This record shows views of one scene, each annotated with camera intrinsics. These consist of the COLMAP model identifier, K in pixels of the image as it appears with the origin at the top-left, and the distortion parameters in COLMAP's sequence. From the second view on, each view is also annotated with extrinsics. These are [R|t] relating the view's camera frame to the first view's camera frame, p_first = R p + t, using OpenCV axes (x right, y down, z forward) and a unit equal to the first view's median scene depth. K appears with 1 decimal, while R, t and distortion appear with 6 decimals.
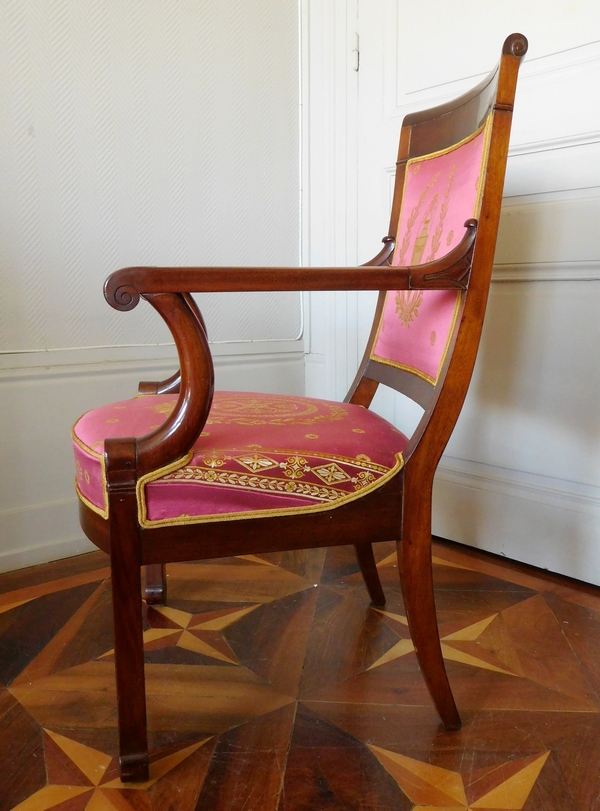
lens RADIAL K [[765.4, 0, 301.5], [0, 765.4, 422.4], [0, 0, 1]] dist [0.010442, 0.000000]
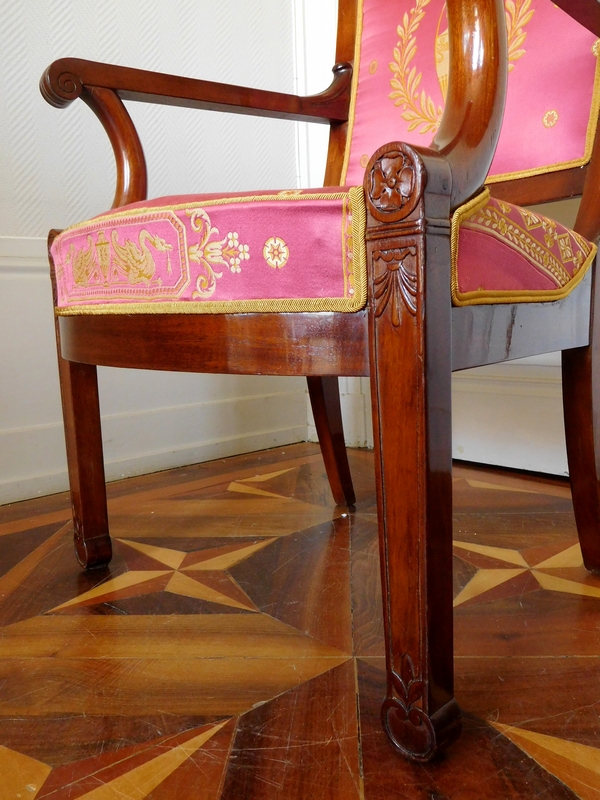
lens RADIAL K [[615.7, 0, 290.0], [0, 615.7, 445.1], [0, 0, 1]] dist [0.005529, -0.003523]
pose [[0.998845, -0.033615, 0.034336, -0.060465], [0.034057, 0.999343, -0.012366, 0.160922], [-0.033898, 0.013522, 0.999334, 0.410161]]
